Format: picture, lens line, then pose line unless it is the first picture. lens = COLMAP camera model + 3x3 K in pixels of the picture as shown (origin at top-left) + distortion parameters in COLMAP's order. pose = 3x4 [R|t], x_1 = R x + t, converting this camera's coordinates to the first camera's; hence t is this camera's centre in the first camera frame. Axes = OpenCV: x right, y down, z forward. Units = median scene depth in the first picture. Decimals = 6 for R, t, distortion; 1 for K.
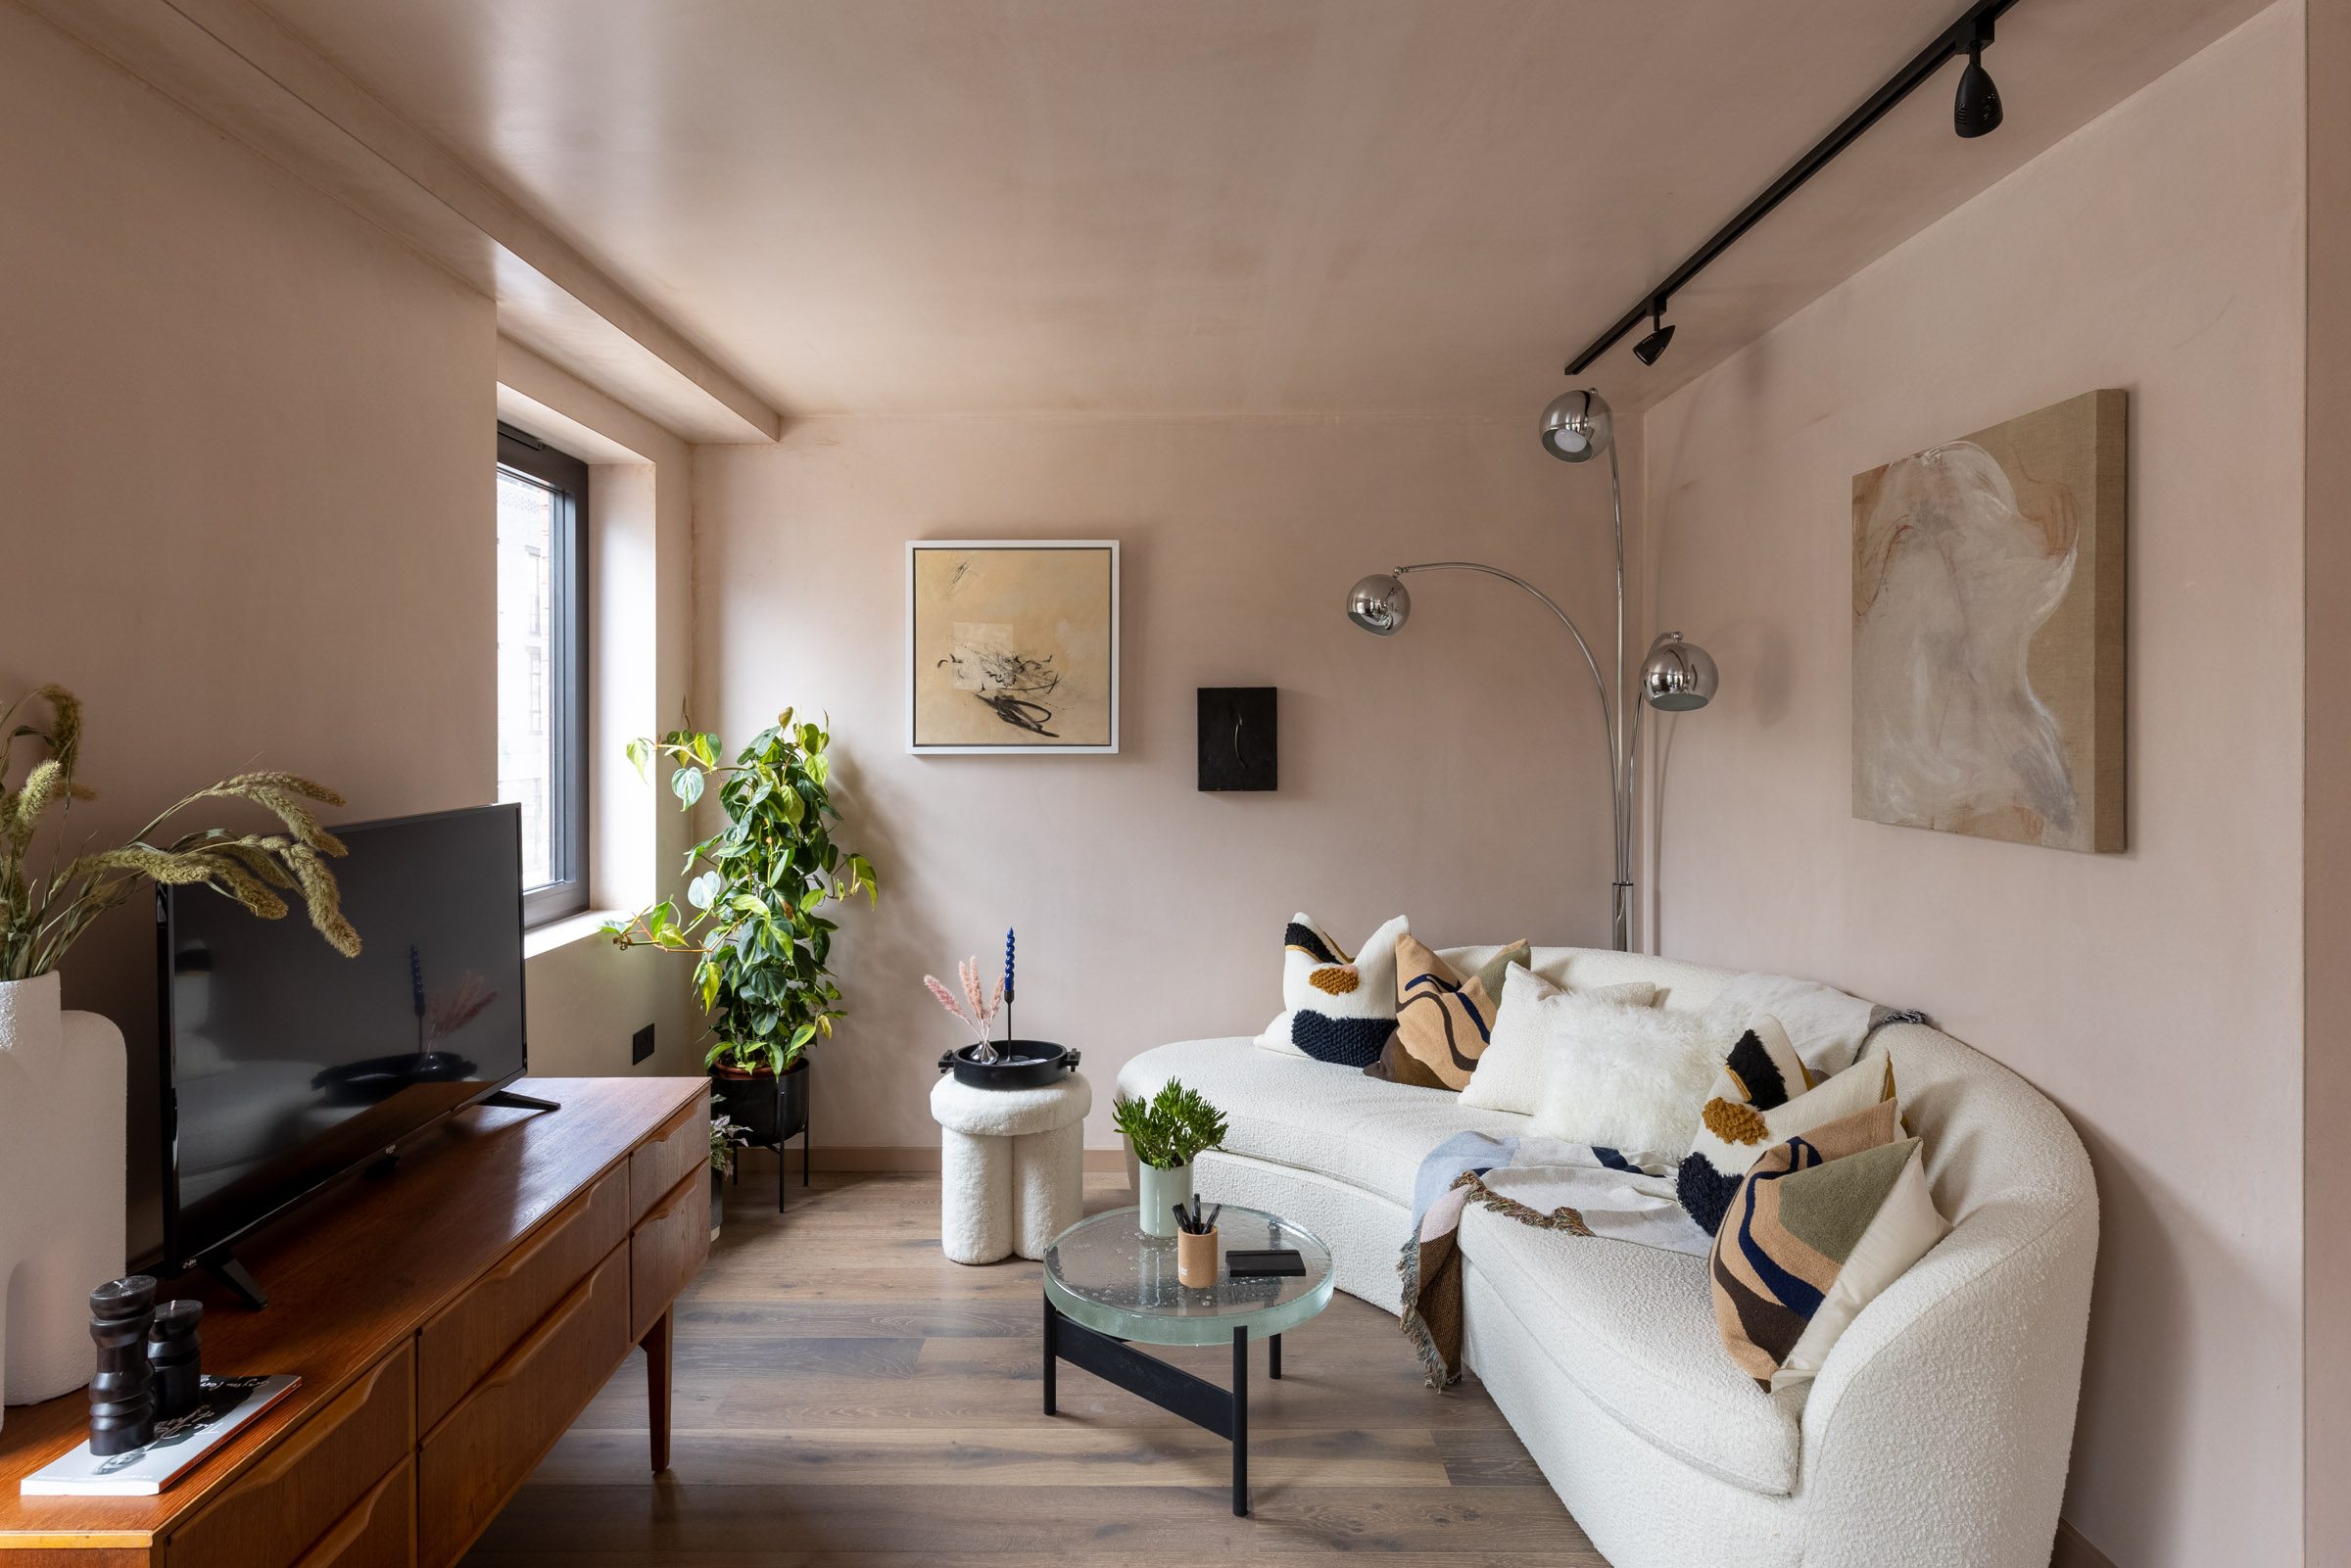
lens RADIAL K [[1277.4, 0, 1172.8], [0, 1277.4, 737.9], [0, 0, 1]] dist [0.000669, -0.000005]
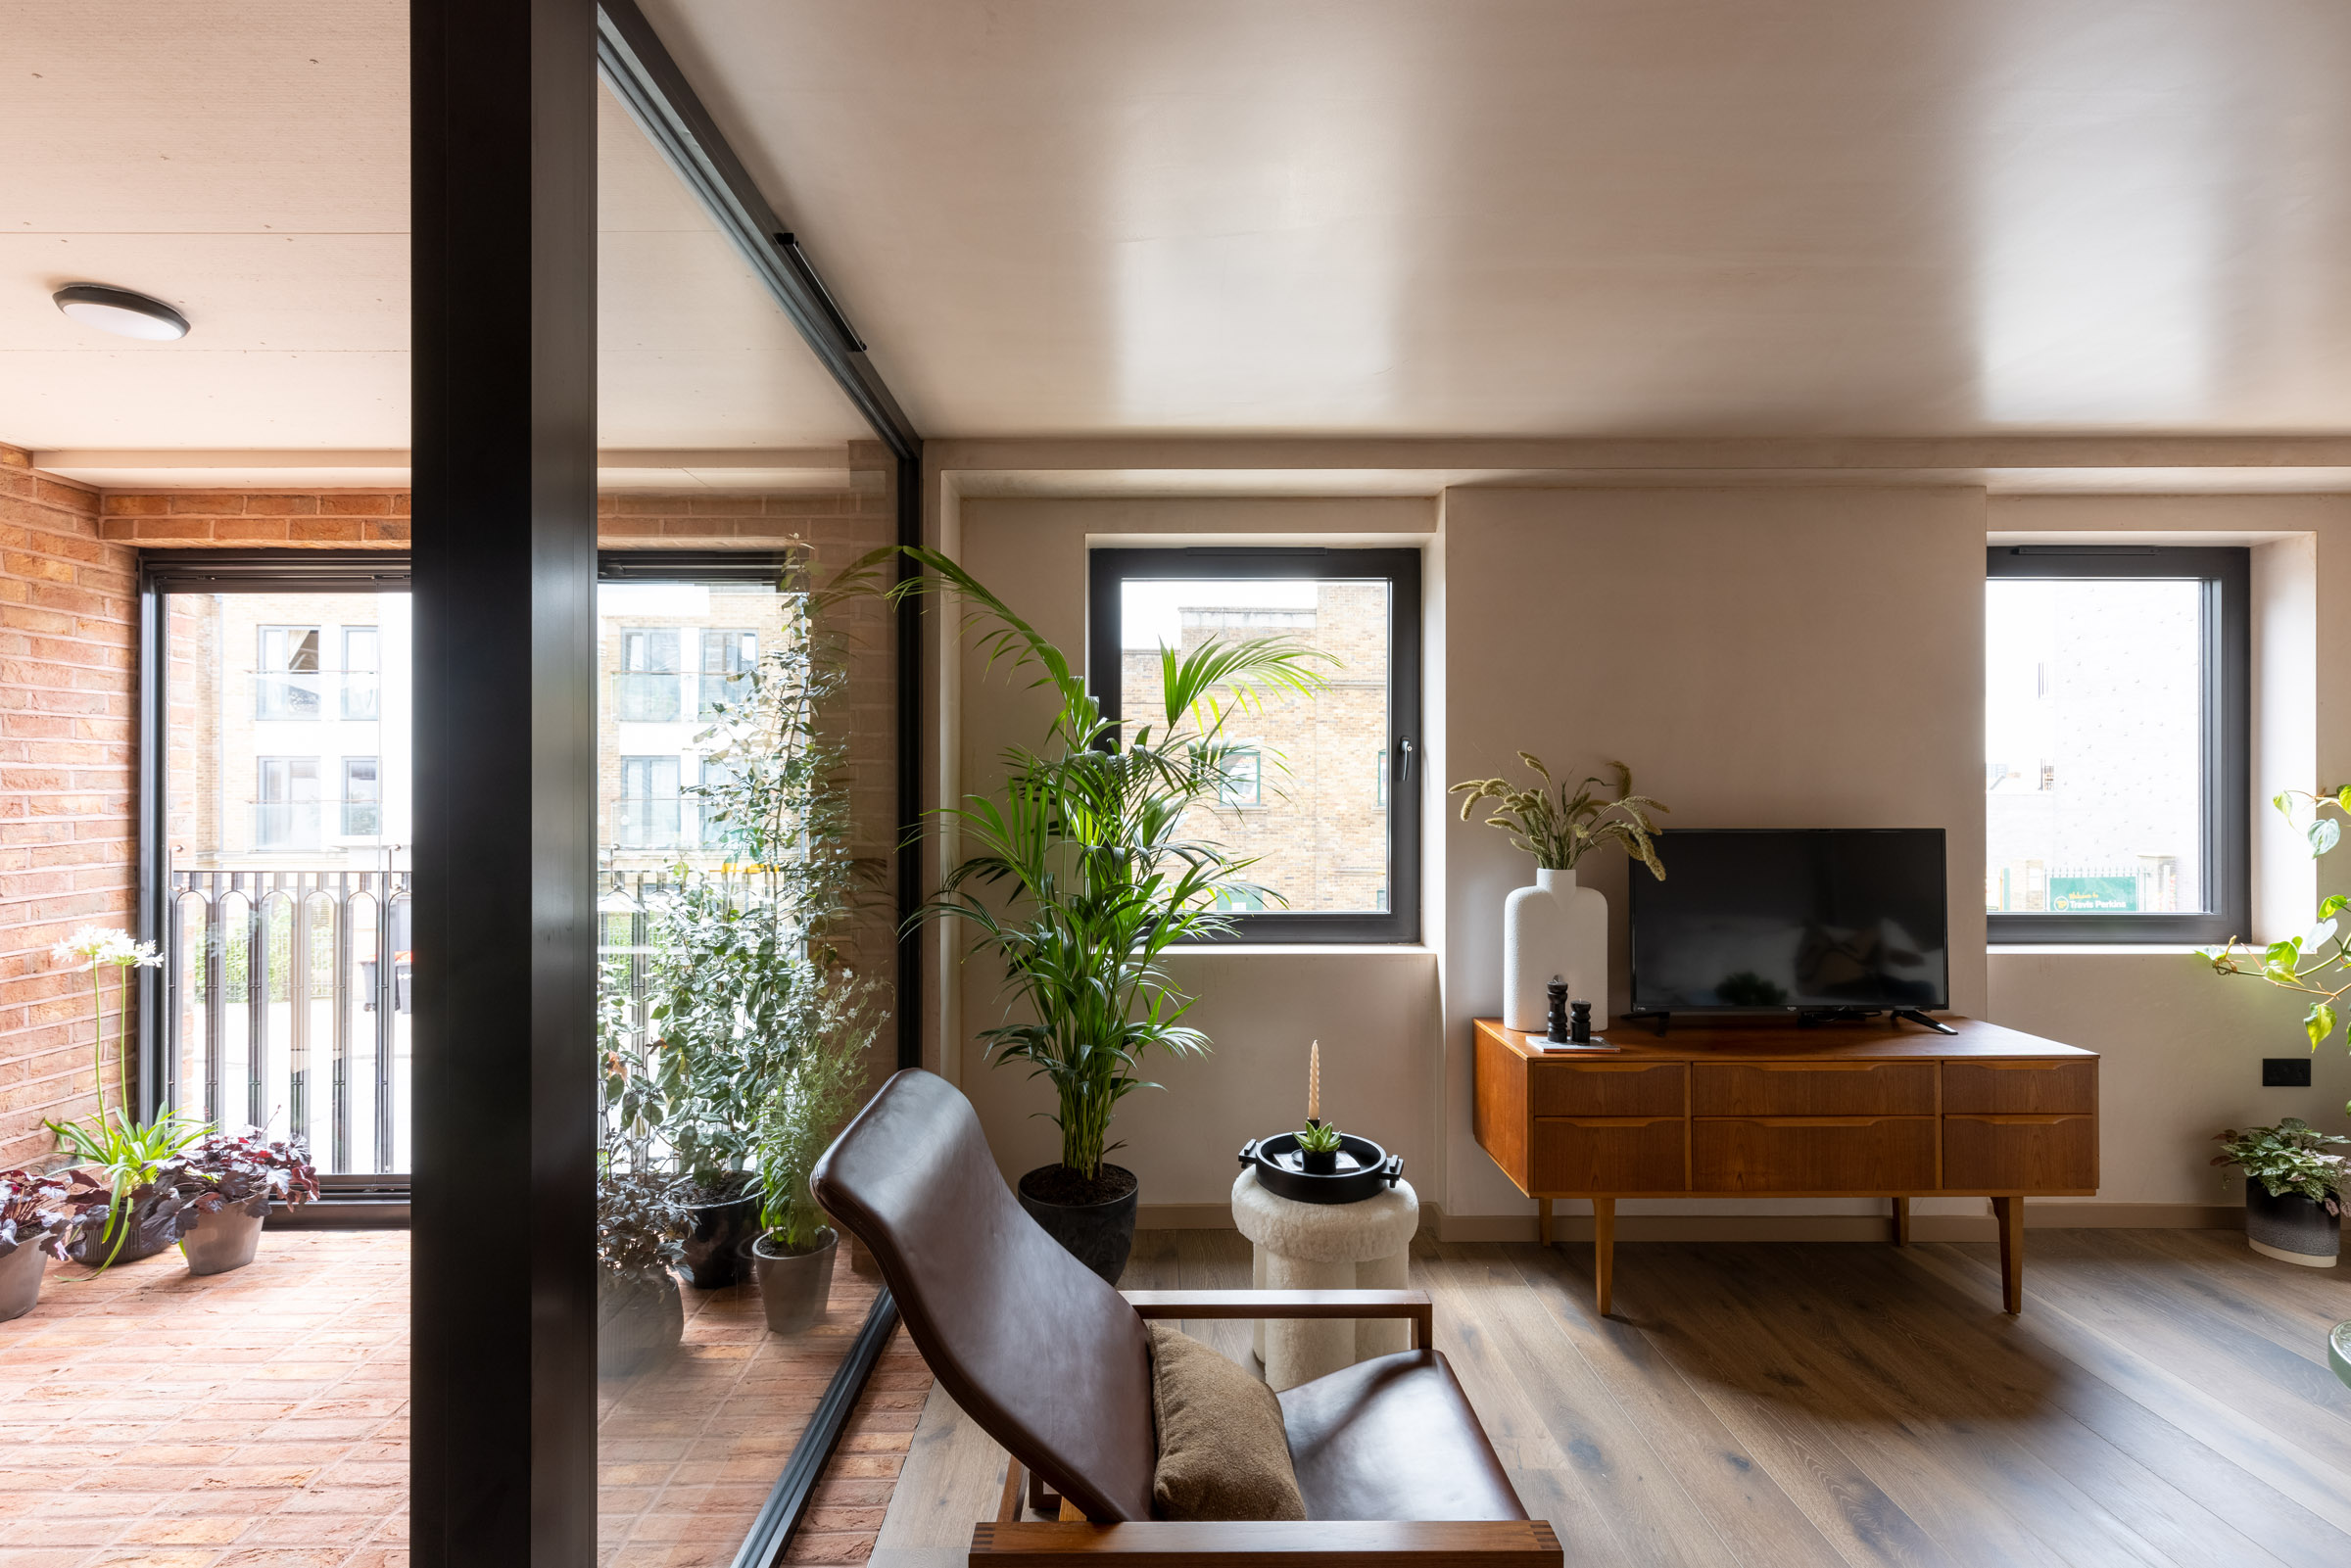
lens RADIAL K [[1062.2, 0, 1175.5], [0, 1062.2, 784.0], [0, 0, 1]] dist [0.000200, 0.000040]
pose [[0.011381, -0.000013, -0.999935, 0.500025], [-0.010998, 0.999940, -0.000139, 0.005591], [0.999875, 0.010999, 0.011380, 0.049622]]
